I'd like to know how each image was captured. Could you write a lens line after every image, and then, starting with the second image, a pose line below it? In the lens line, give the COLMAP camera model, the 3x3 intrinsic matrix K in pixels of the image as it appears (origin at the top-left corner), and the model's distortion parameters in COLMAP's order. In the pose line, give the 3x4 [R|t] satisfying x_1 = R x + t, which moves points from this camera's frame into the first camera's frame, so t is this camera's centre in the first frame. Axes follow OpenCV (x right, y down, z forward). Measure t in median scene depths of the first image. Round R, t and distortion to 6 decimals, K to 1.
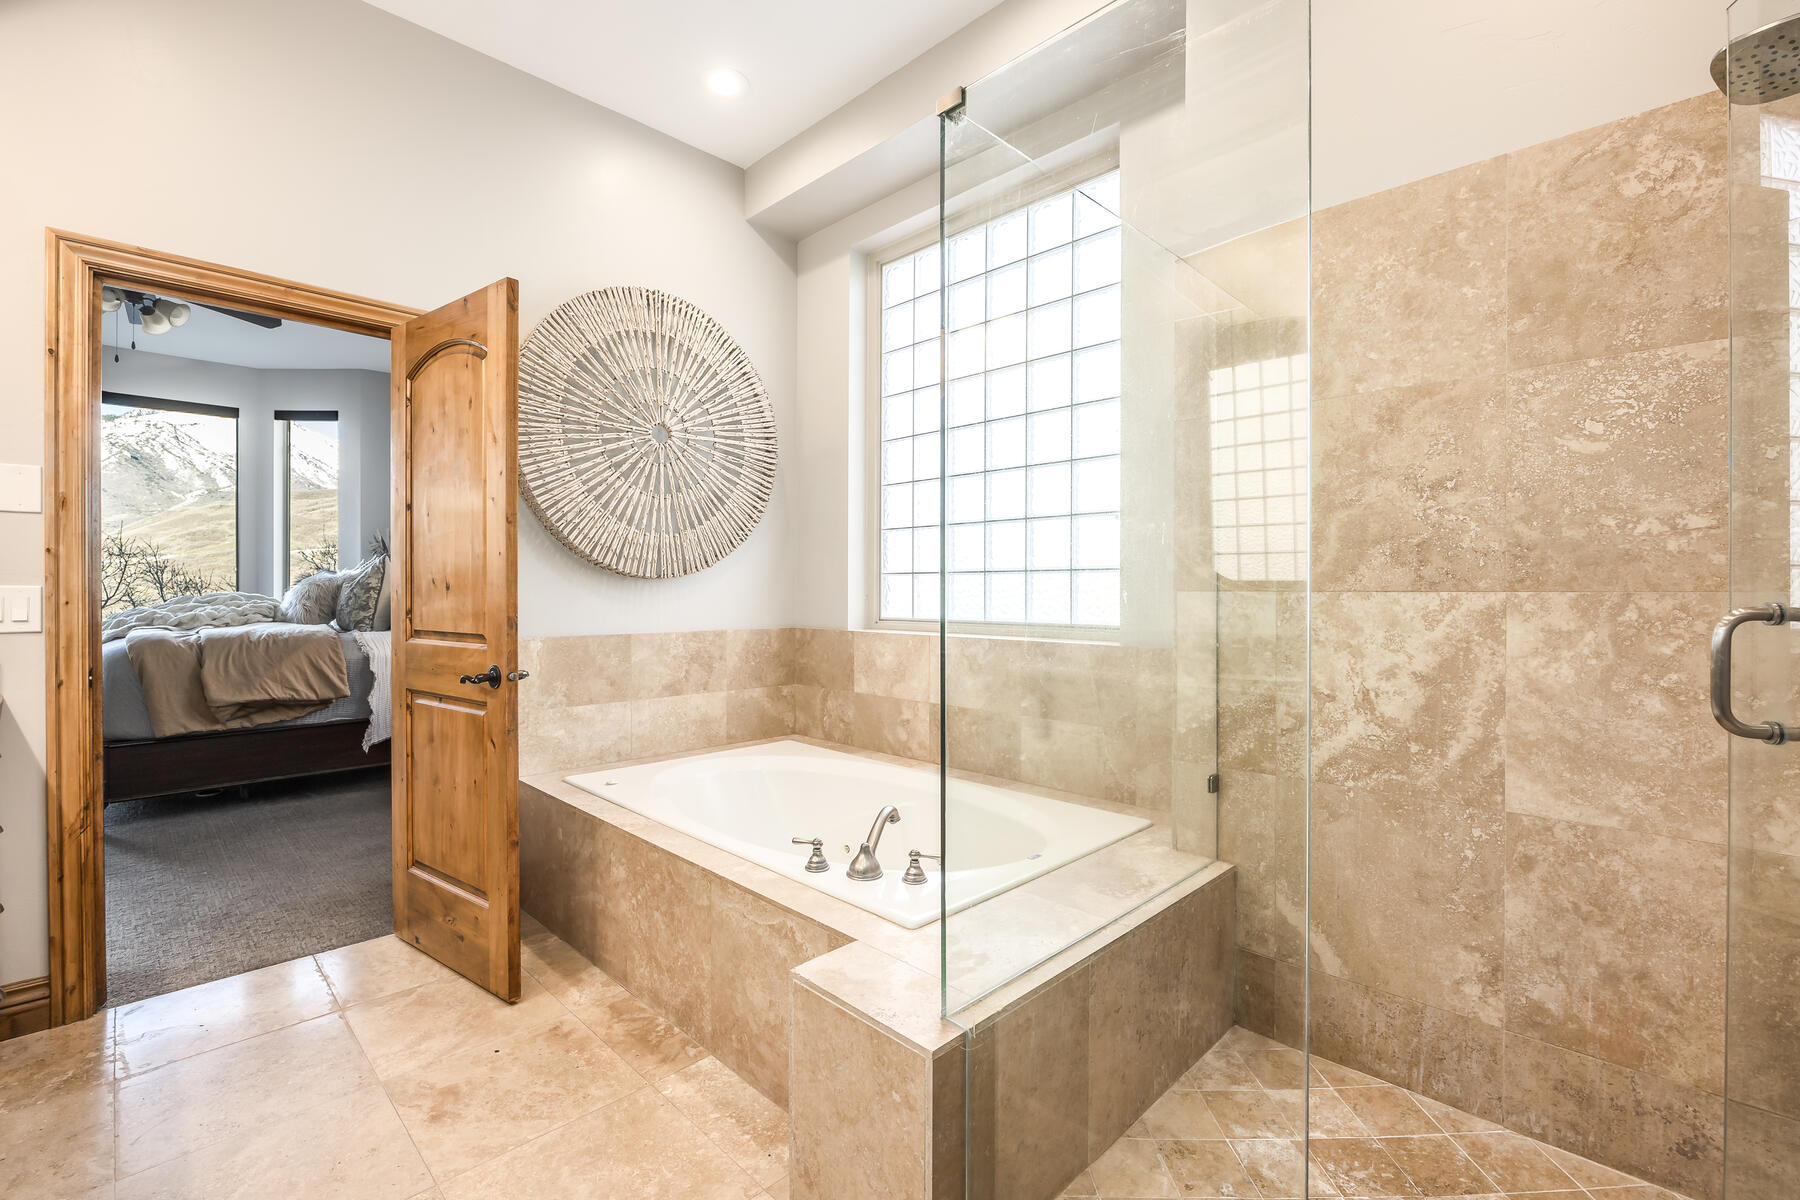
lens RADIAL K [[784.4, 0, 900.1], [0, 784.4, 594.9], [0, 0, 1]] dist [-0.014729, -0.000048]
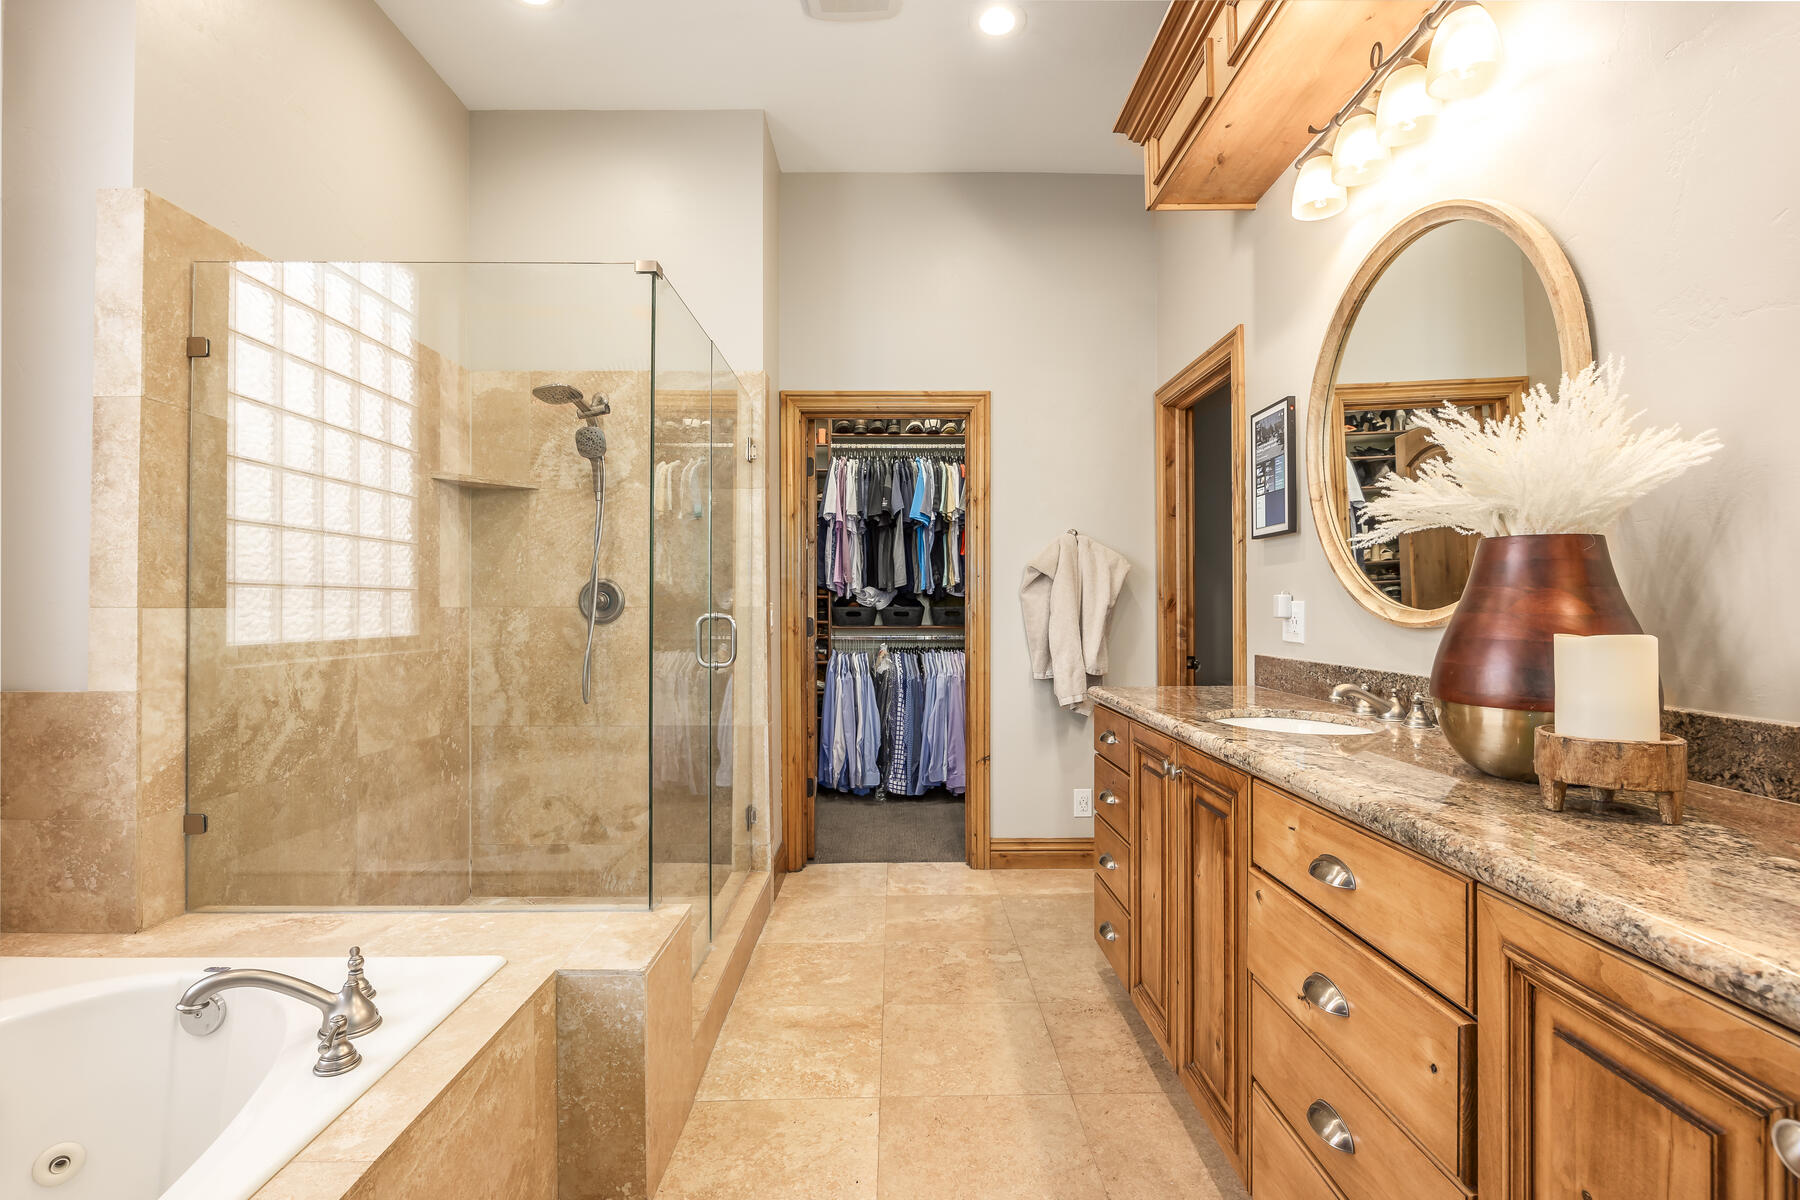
lens RADIAL K [[820.4, 0, 903.5], [0, 820.4, 598.6], [0, 0, 1]] dist [-0.020006, 0.001606]
pose [[-0.715272, 0.012825, 0.698729, -0.891722], [0.011369, 0.999913, -0.006715, 0.000358], [-0.698754, 0.003140, -0.715355, 1.191417]]
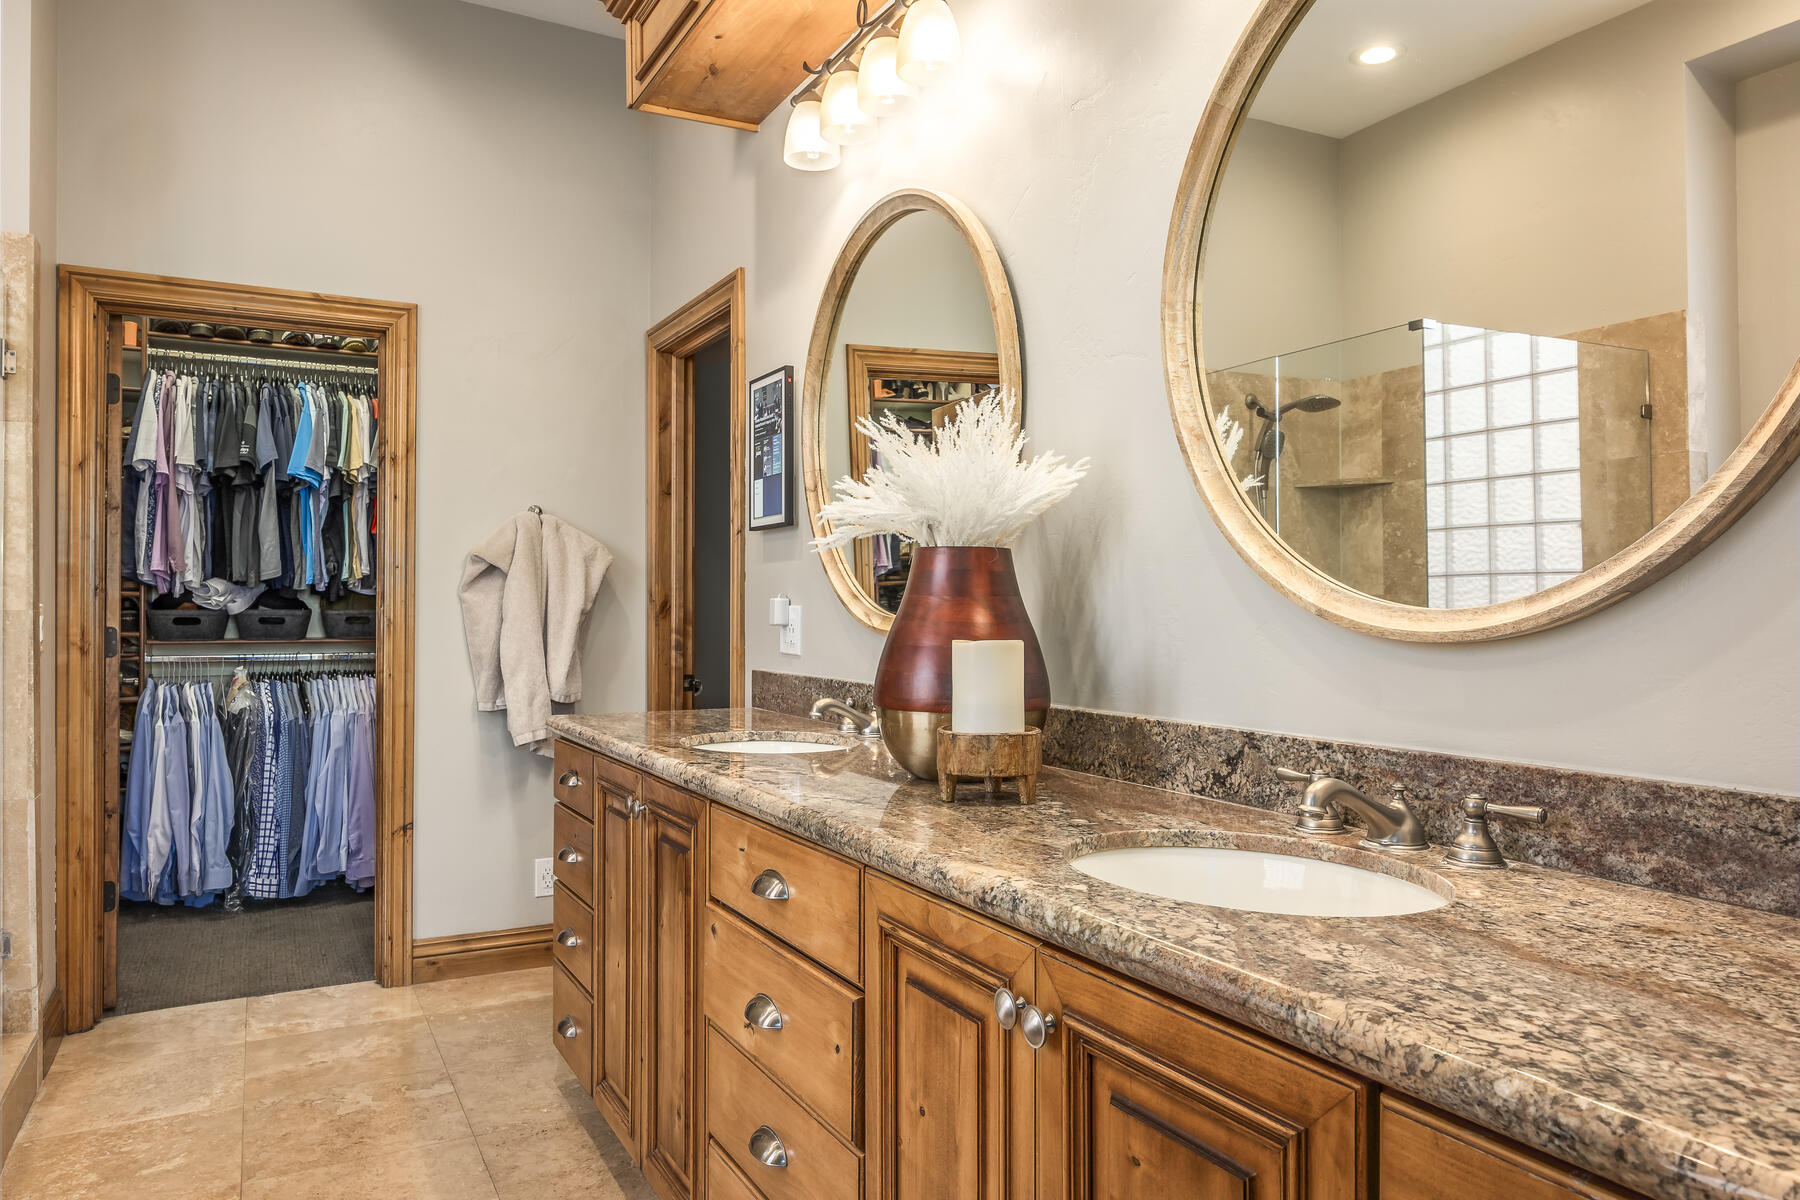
lens RADIAL K [[1248.4, 0, 902.9], [0, 1248.4, 595.9], [0, 0, 1]] dist [0.004072, -0.004353]
pose [[-0.953553, 0.006730, 0.301149, -0.996765], [0.006254, 0.999977, -0.002543, -0.002791], [-0.301160, -0.000542, -0.953574, 1.304623]]
